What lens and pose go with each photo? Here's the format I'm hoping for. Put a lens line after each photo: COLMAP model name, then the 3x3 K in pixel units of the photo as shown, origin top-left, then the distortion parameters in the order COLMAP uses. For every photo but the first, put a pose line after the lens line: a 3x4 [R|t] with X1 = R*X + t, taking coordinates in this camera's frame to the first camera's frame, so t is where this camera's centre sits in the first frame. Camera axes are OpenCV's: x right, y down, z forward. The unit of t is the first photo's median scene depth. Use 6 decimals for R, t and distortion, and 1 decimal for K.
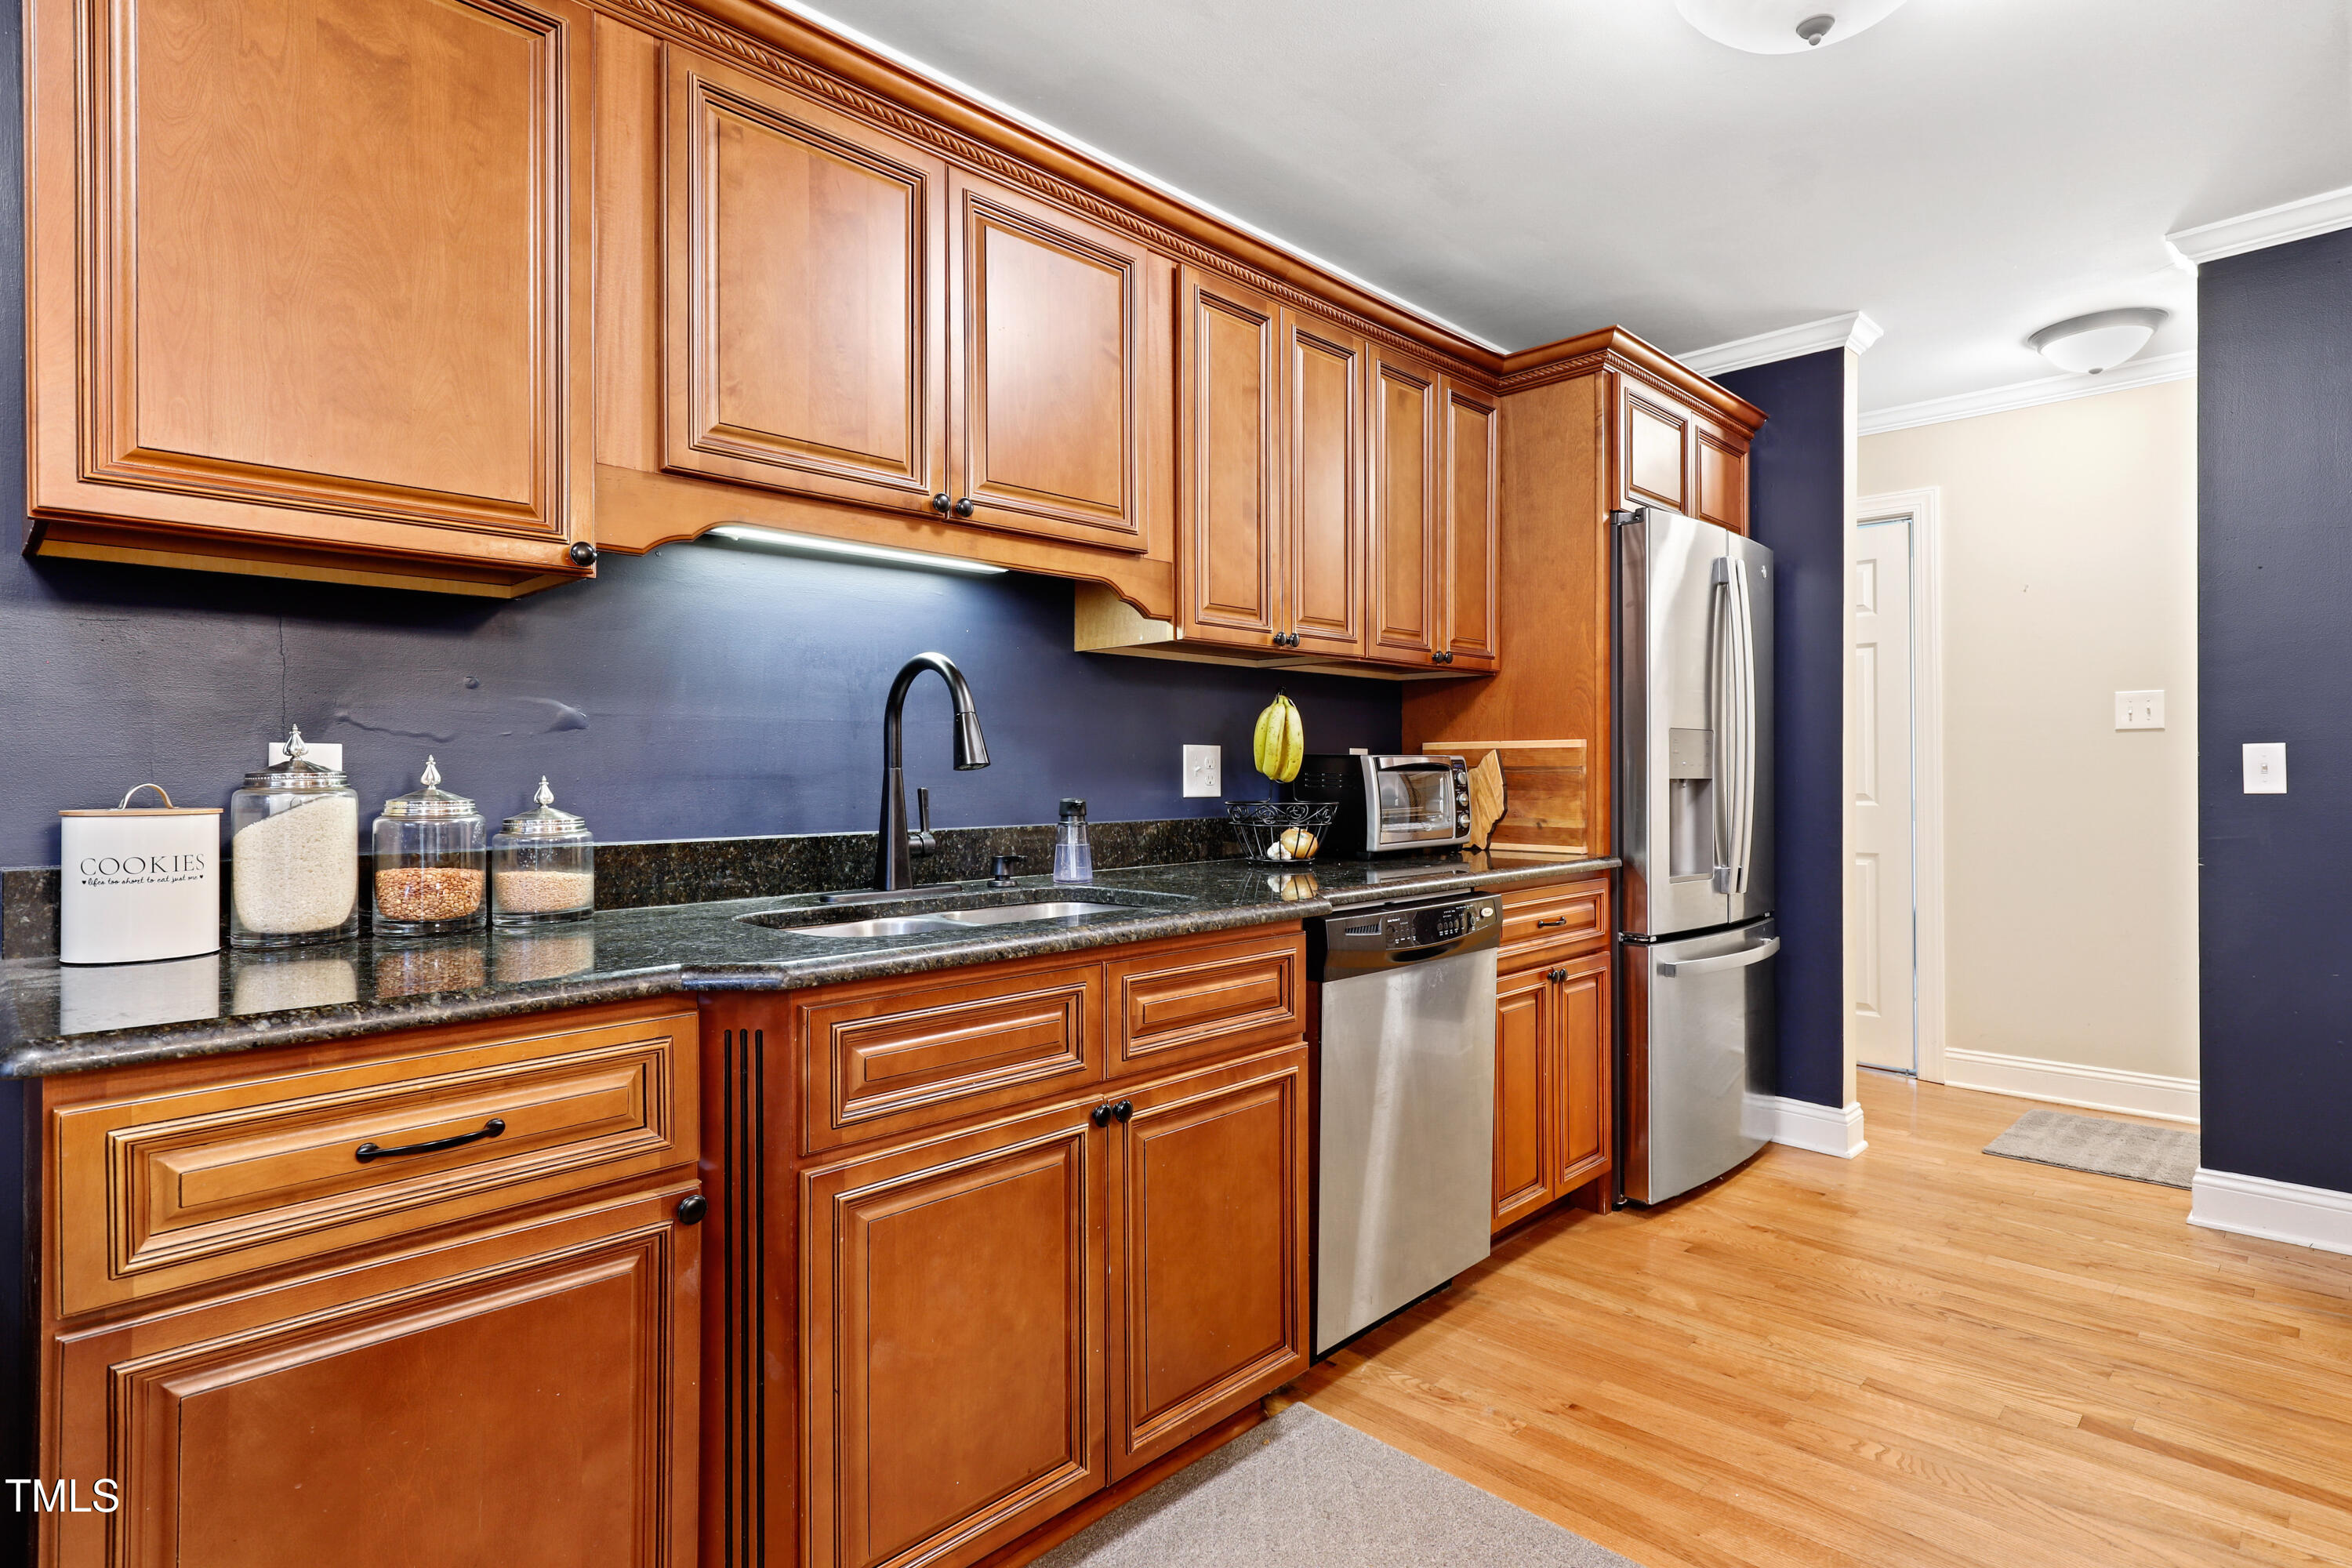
lens RADIAL K [[1210.4, 0, 1171.3], [0, 1210.4, 769.3], [0, 0, 1]] dist [0.007231, -0.002607]
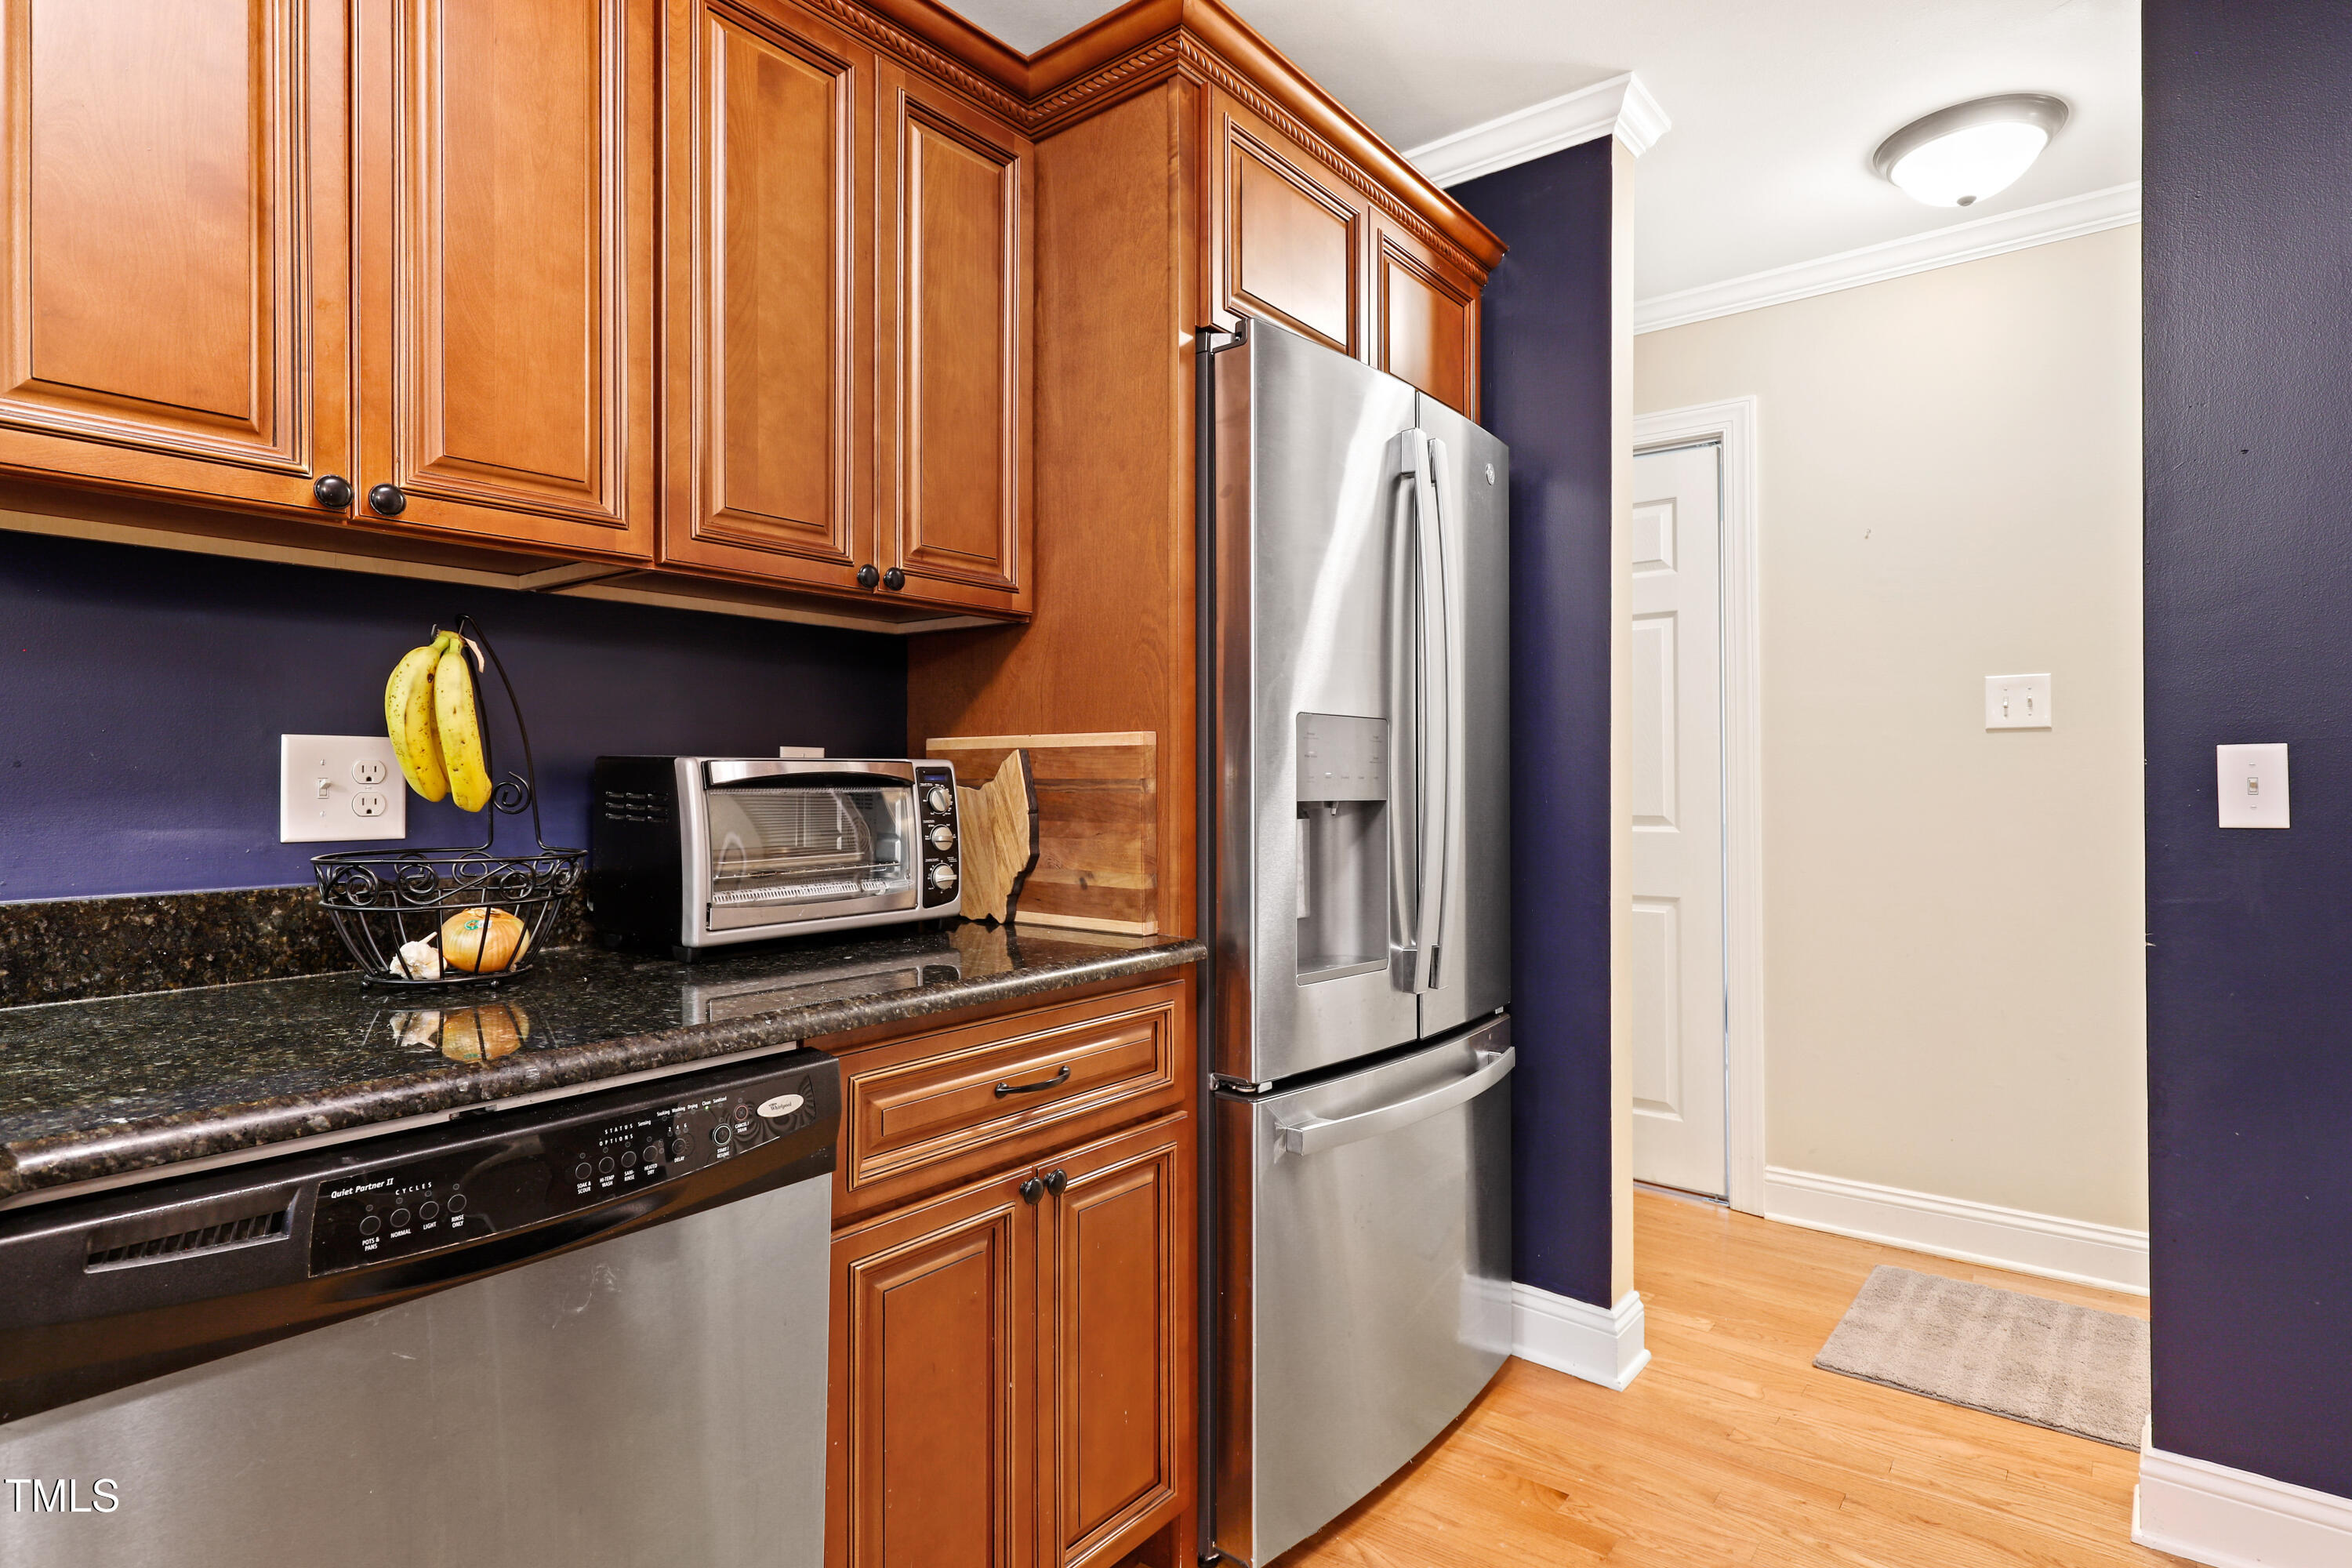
lens RADIAL K [[1210.4, 0, 1185.3], [0, 1210.4, 766.8], [0, 0, 1]] dist [0.007231, -0.002607]
pose [[0.993750, 0.003168, 0.111584, 0.282852], [-0.002191, 0.999958, -0.008871, -0.003310], [-0.111607, 0.008571, 0.993715, 0.422436]]
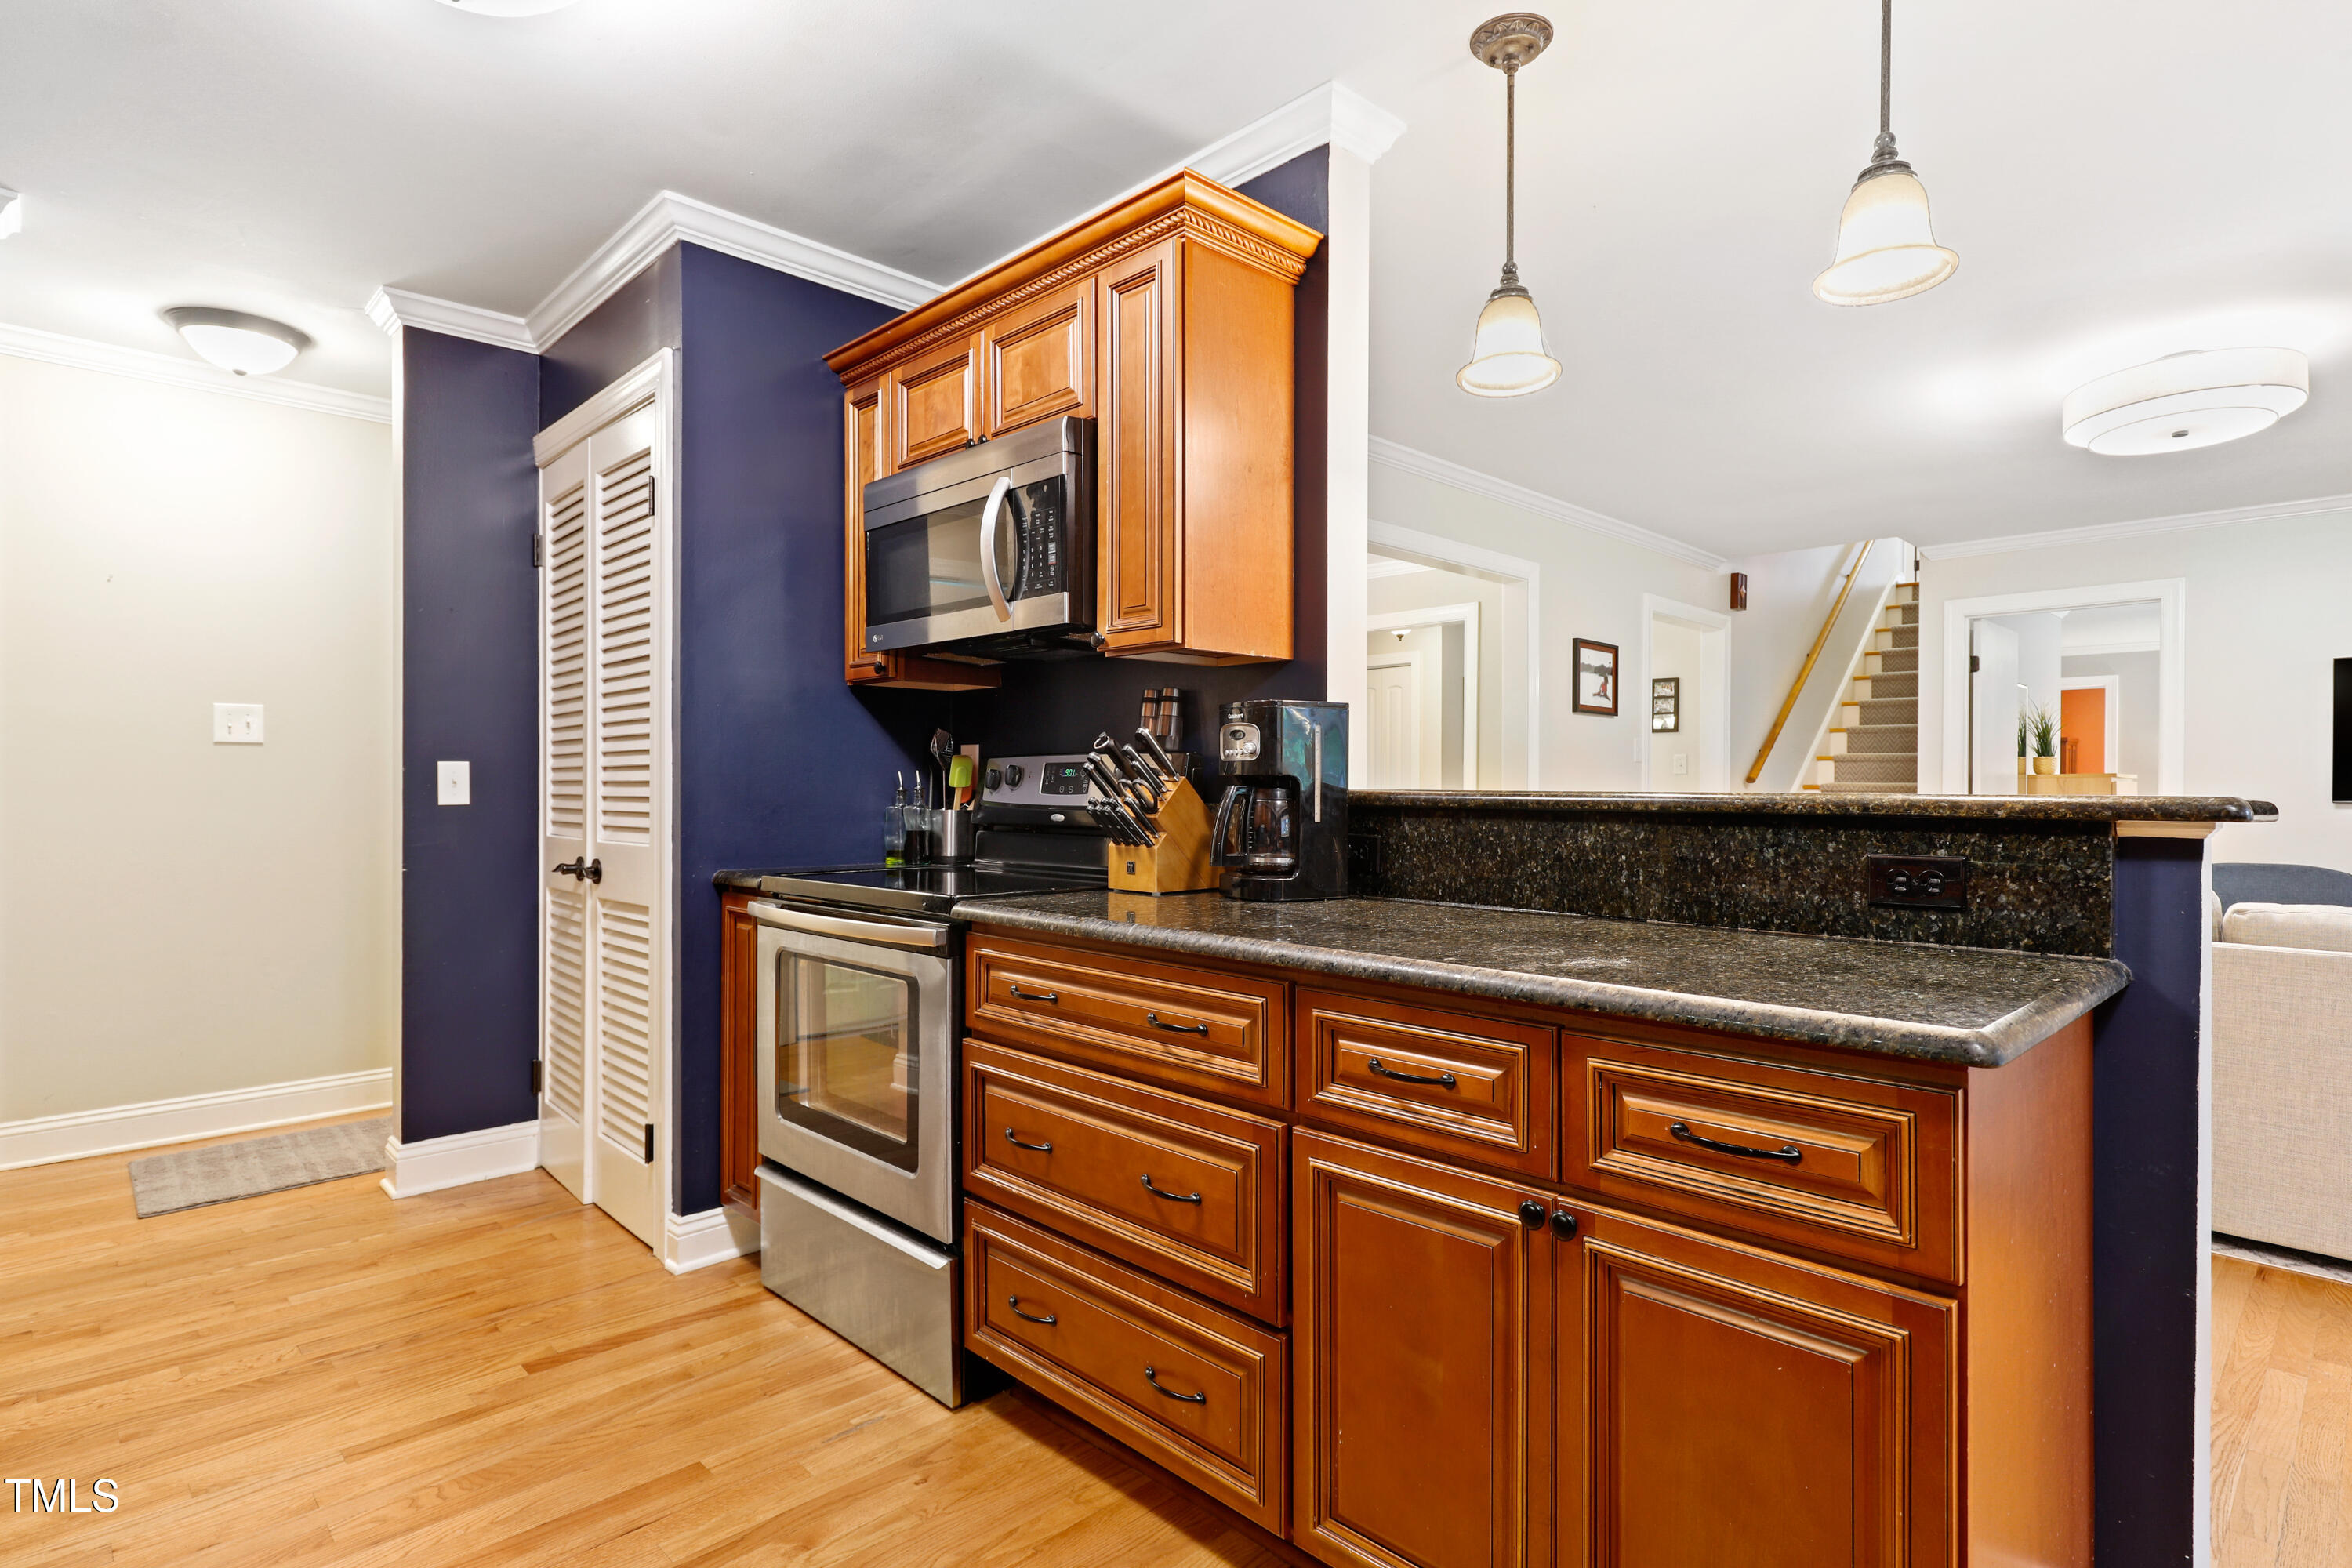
lens RADIAL K [[1210.4, 0, 1229.7], [0, 1210.4, 786.9], [0, 0, 1]] dist [0.007231, -0.002607]
pose [[-0.007454, 0.000696, 0.999972, -0.243808], [-0.003305, 0.999994, -0.000721, 0.001318], [-0.999967, -0.003310, -0.007452, 0.241855]]
